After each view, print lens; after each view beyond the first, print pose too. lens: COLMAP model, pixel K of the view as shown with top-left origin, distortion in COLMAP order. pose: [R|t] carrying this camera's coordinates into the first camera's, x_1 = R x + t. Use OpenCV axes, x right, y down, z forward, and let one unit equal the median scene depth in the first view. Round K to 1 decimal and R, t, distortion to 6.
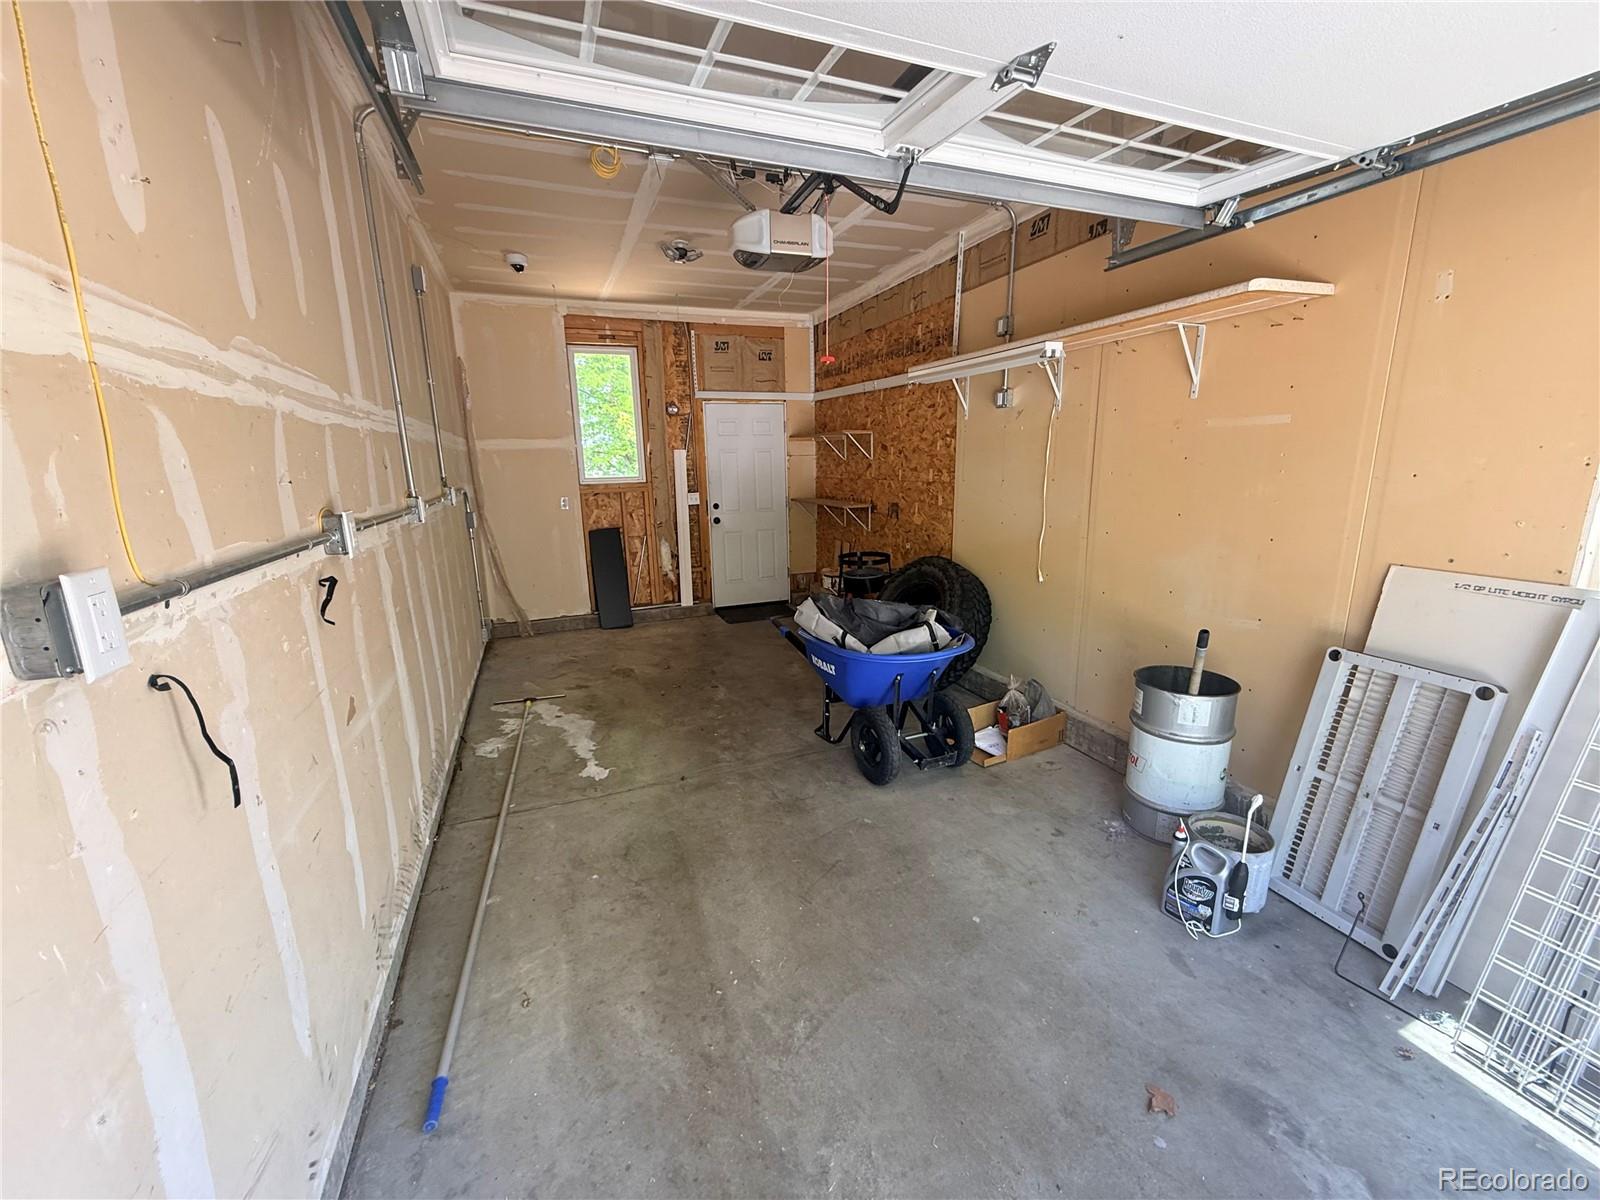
lens RADIAL K [[638.3, 0, 795.3], [0, 638.3, 600.6], [0, 0, 1]] dist [0.000115, -0.000004]
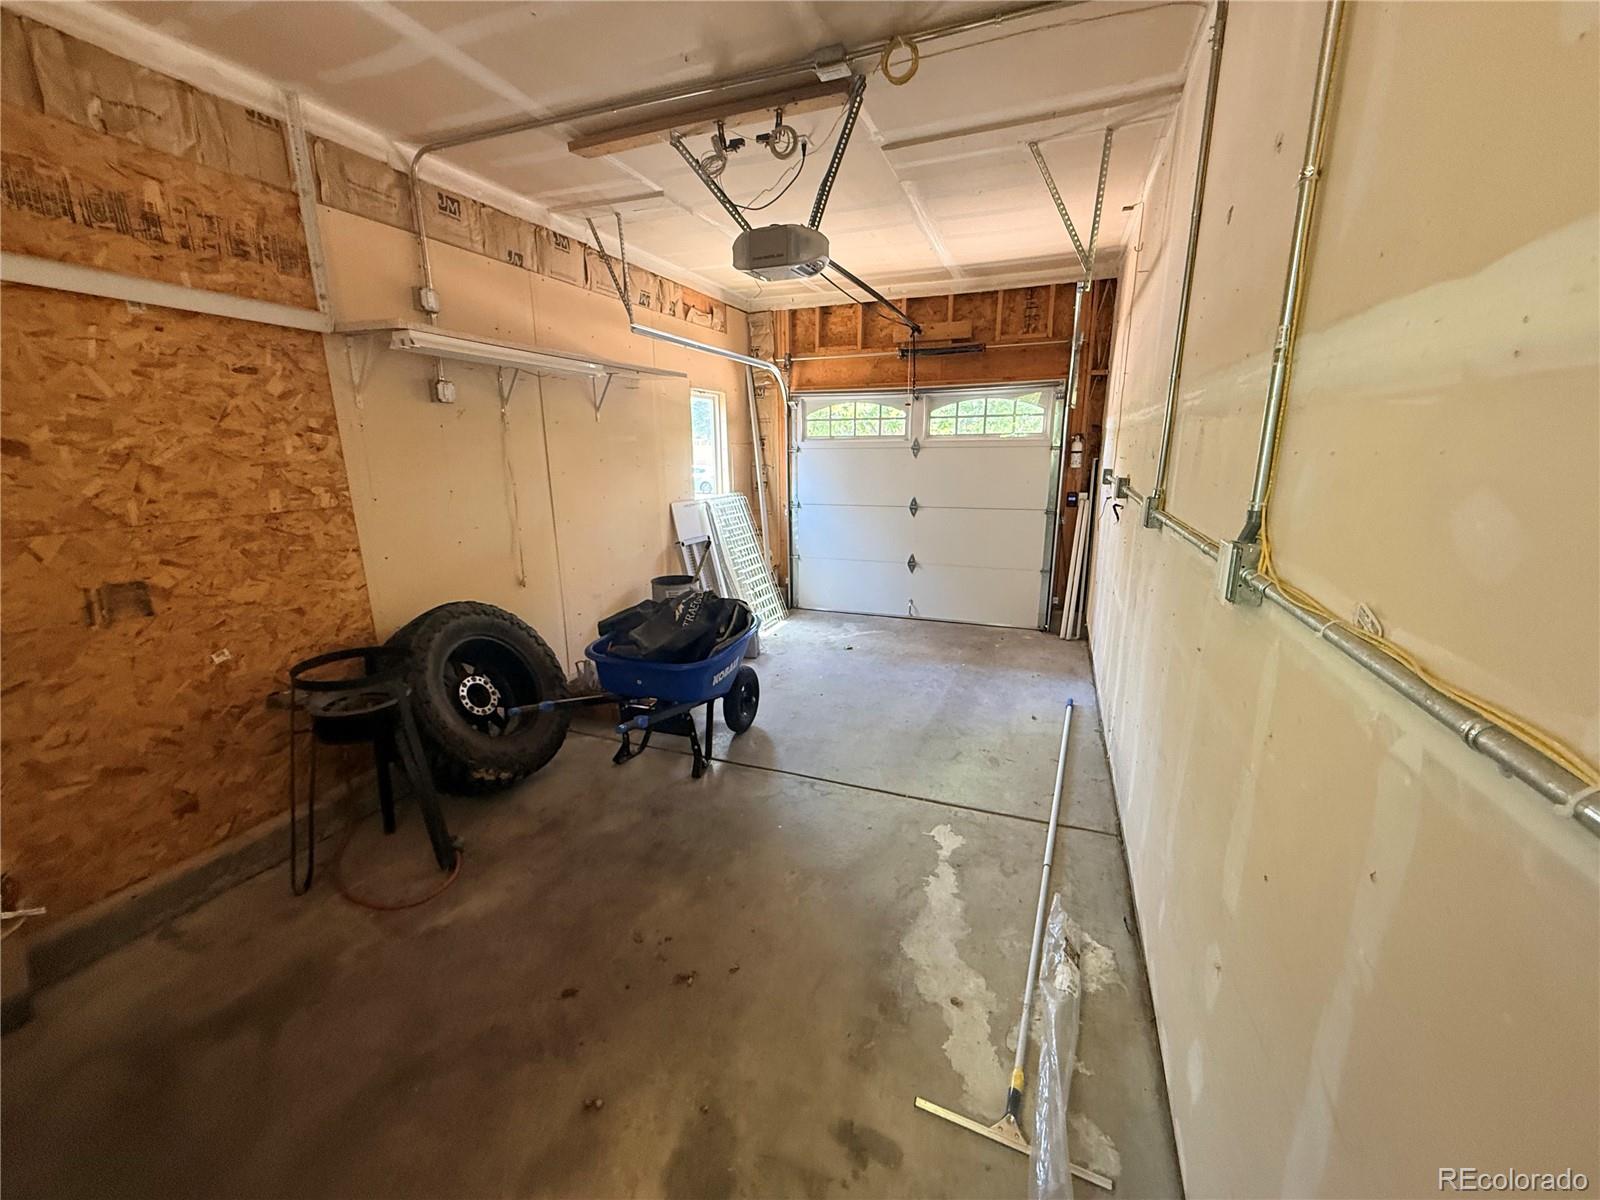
lens RADIAL K [[638.3, 0, 795.3], [0, 638.3, 600.6], [0, 0, 1]] dist [0.000115, -0.000004]
pose [[-0.731090, -0.137800, 0.668220, -0.510064], [0.170561, 0.911383, 0.374553, -0.262629], [-0.660618, 0.387804, -0.642800, 1.158528]]
